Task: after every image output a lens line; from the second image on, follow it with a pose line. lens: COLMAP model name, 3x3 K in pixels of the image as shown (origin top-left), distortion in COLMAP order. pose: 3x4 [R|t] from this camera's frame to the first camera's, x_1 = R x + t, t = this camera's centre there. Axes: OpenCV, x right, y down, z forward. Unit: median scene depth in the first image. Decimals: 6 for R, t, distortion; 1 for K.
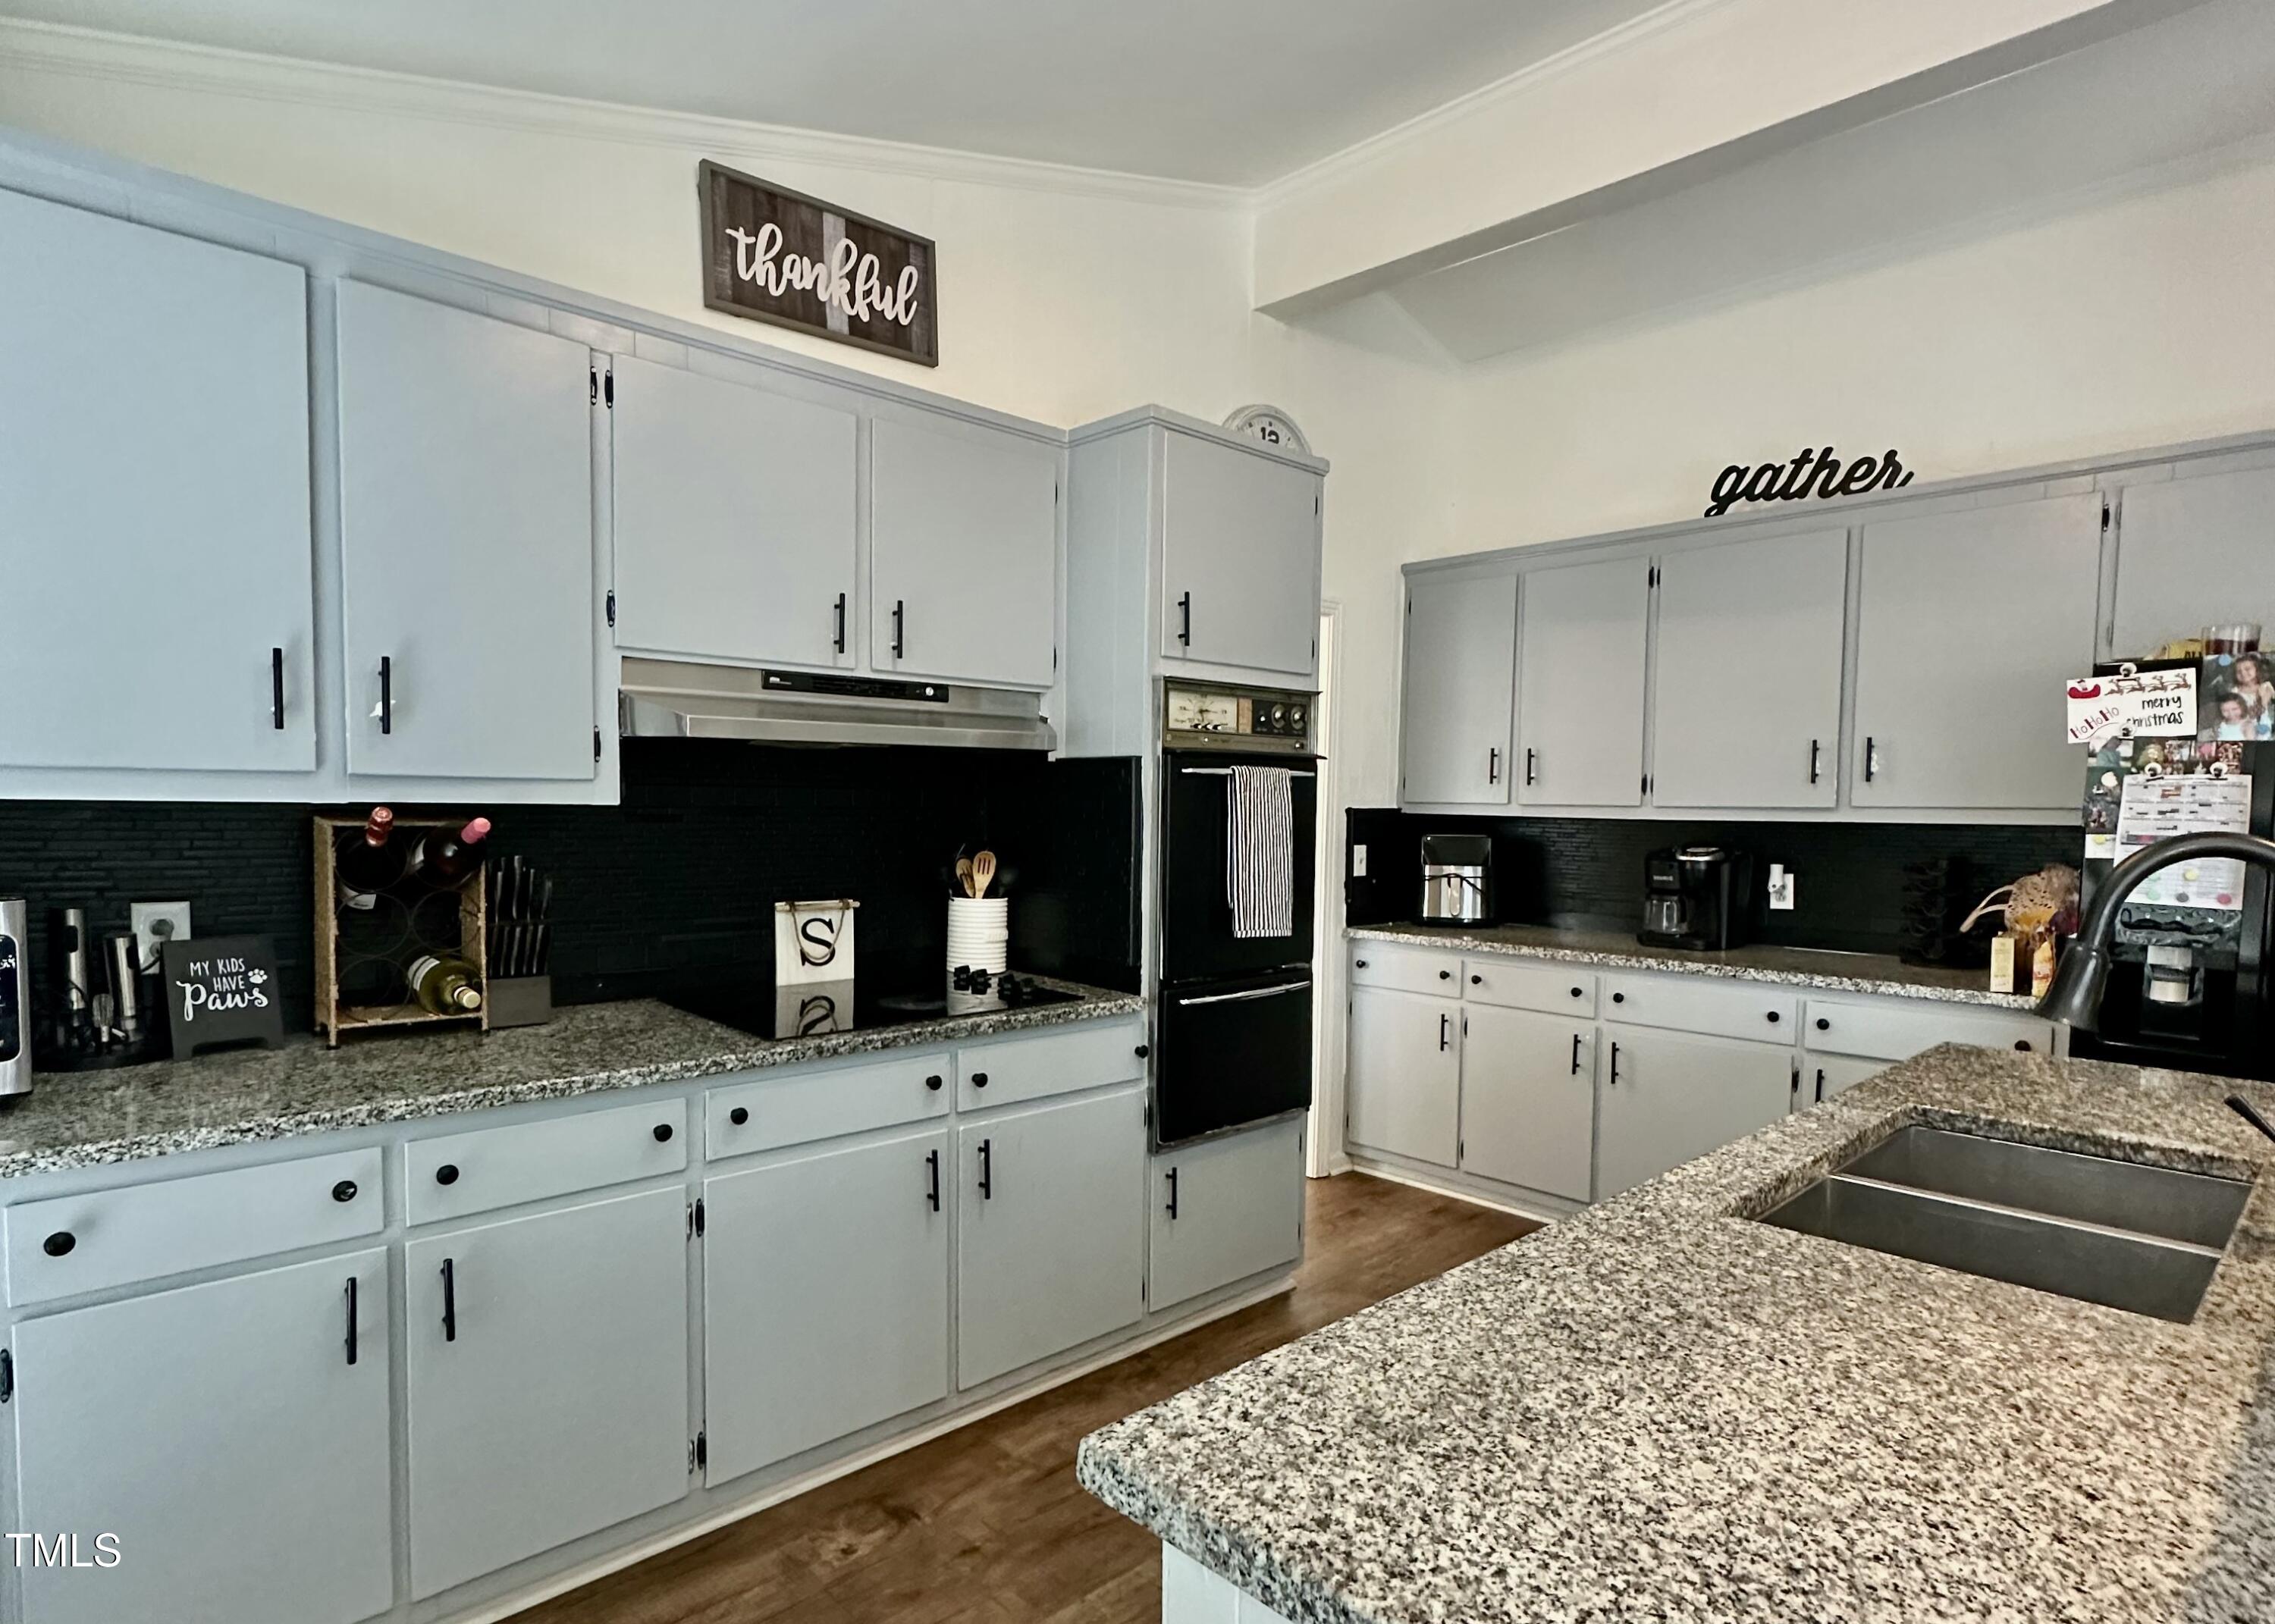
lens RADIAL K [[1201.8, 0, 1130.1], [0, 1201.8, 875.2], [0, 0, 1]] dist [-0.001544, 0.000555]
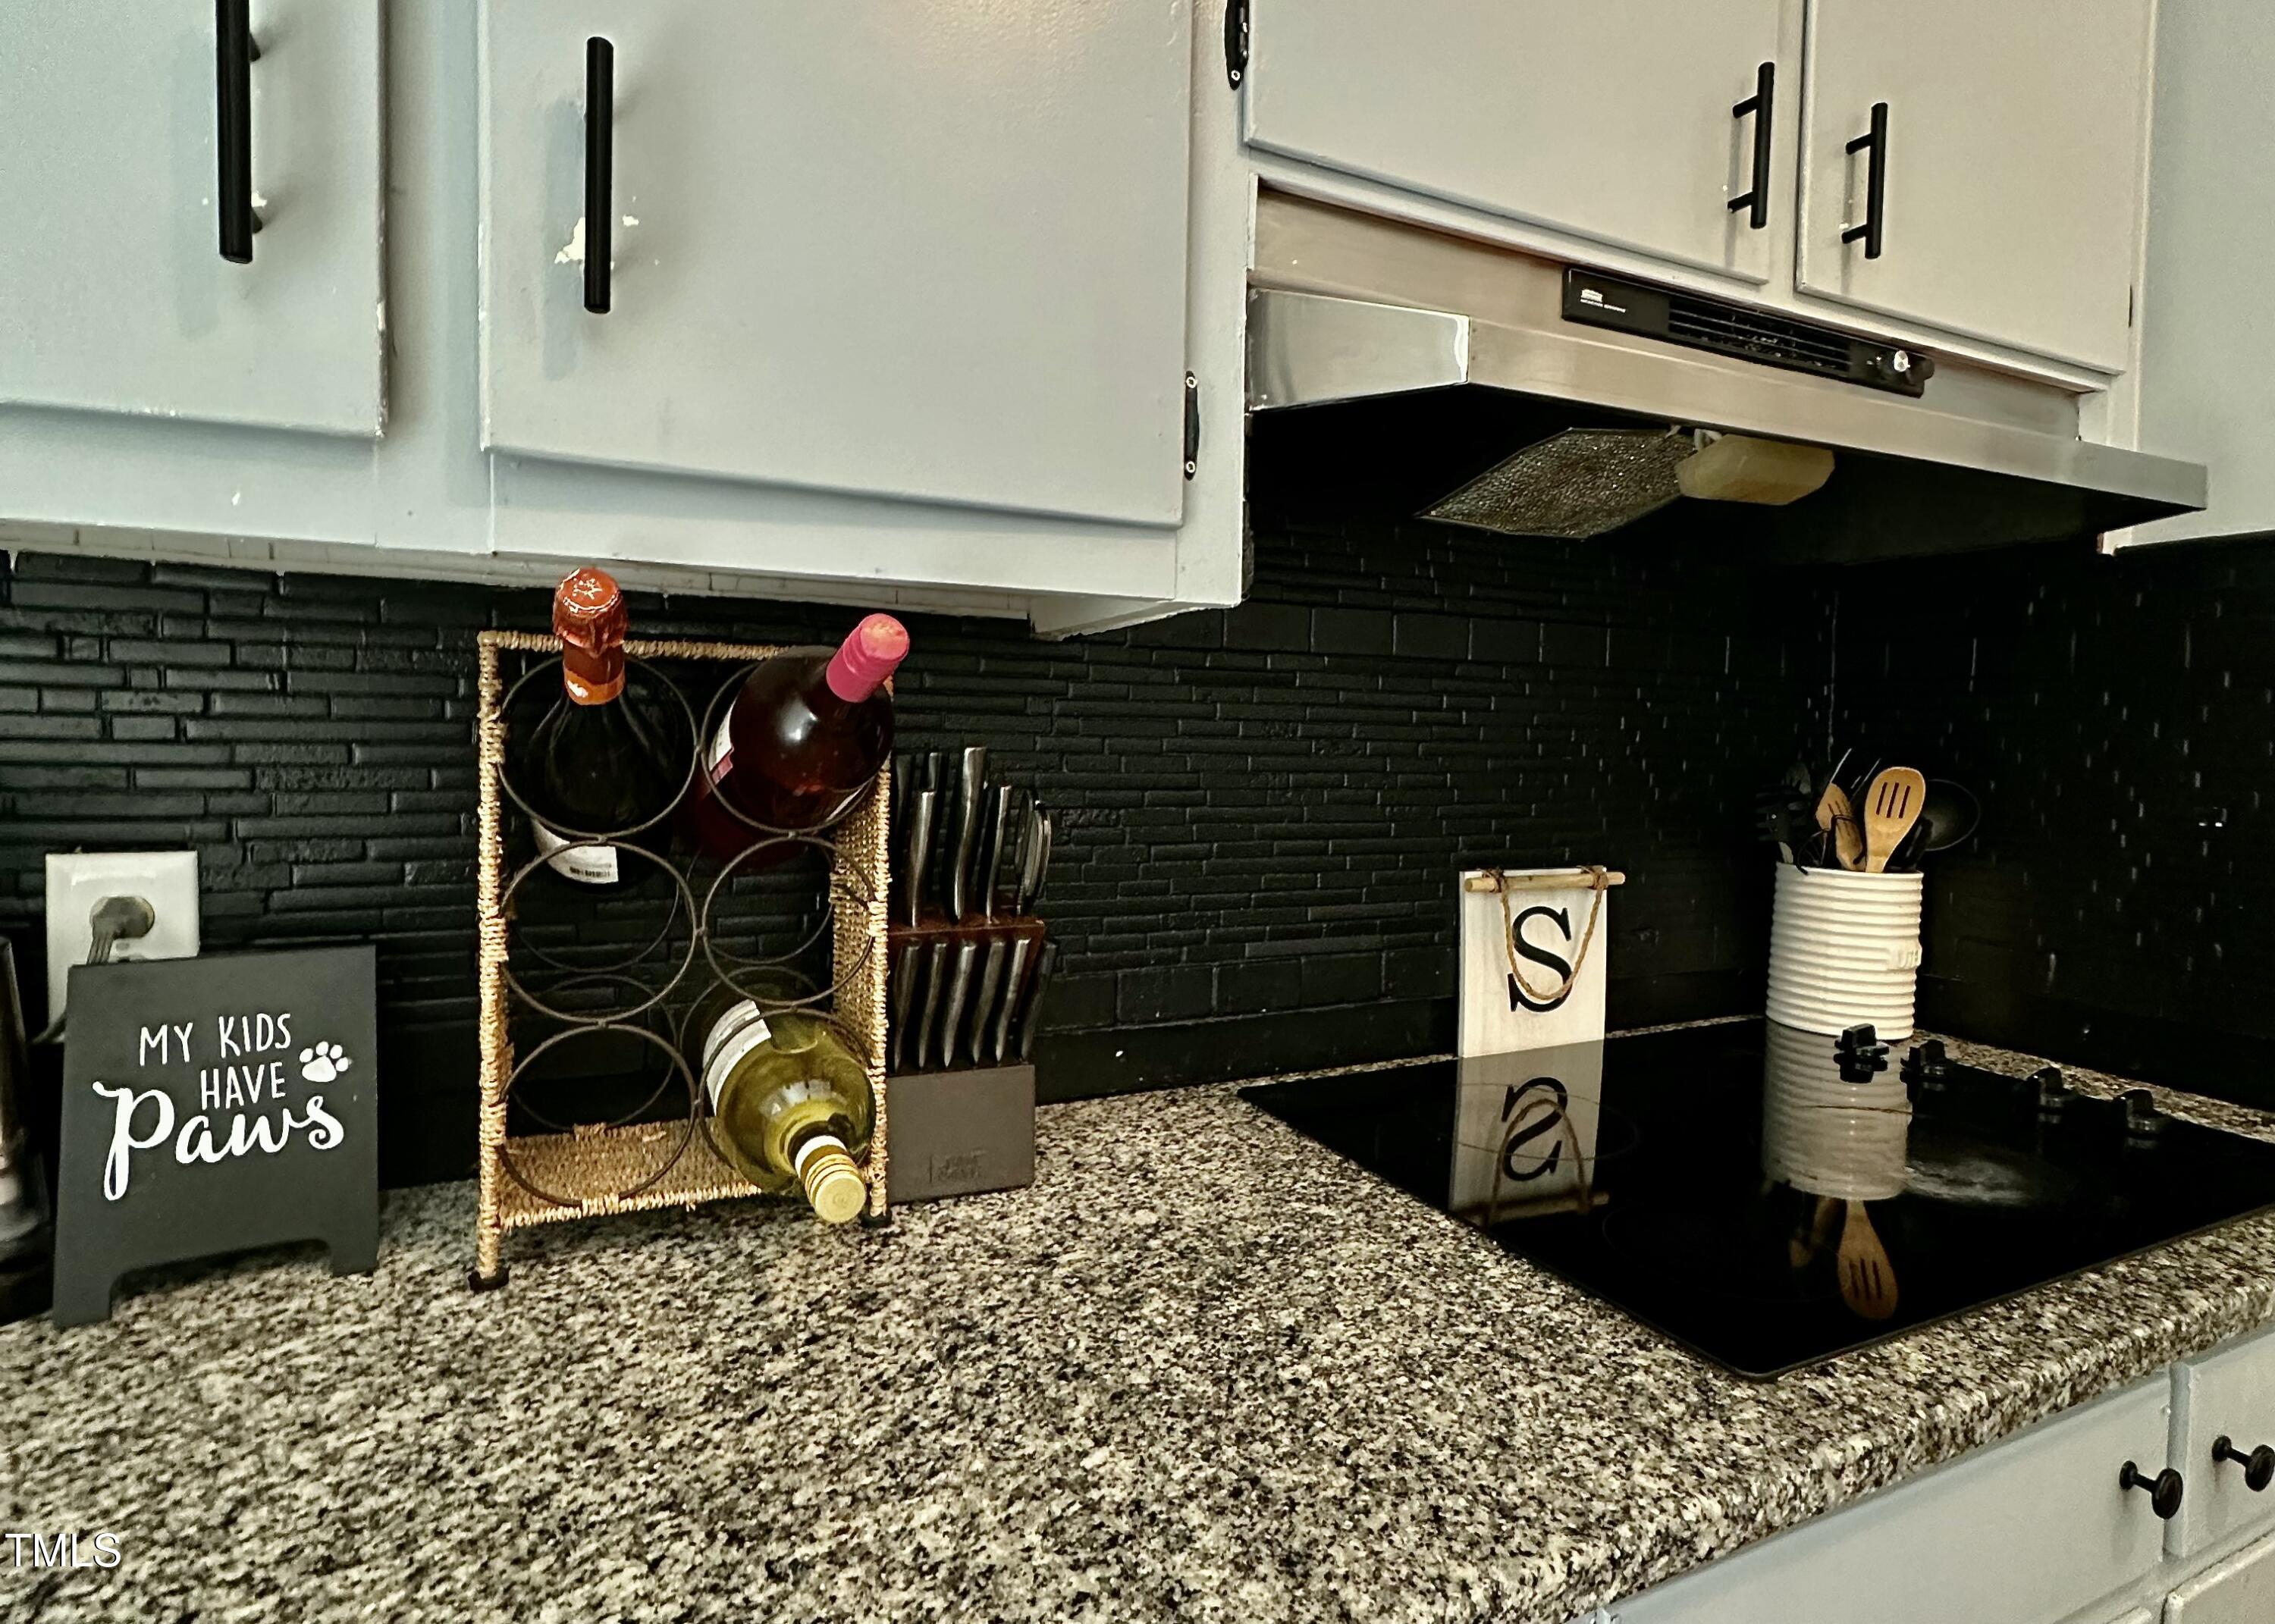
lens RADIAL K [[1201.8, 0, 1142.8], [0, 1201.8, 793.9], [0, 0, 1]] dist [-0.001544, 0.000555]
pose [[0.958439, 0.018243, -0.284714, -0.304688], [-0.021669, 0.999726, -0.008888, -0.000032], [0.284474, 0.014688, 0.958571, 0.570361]]
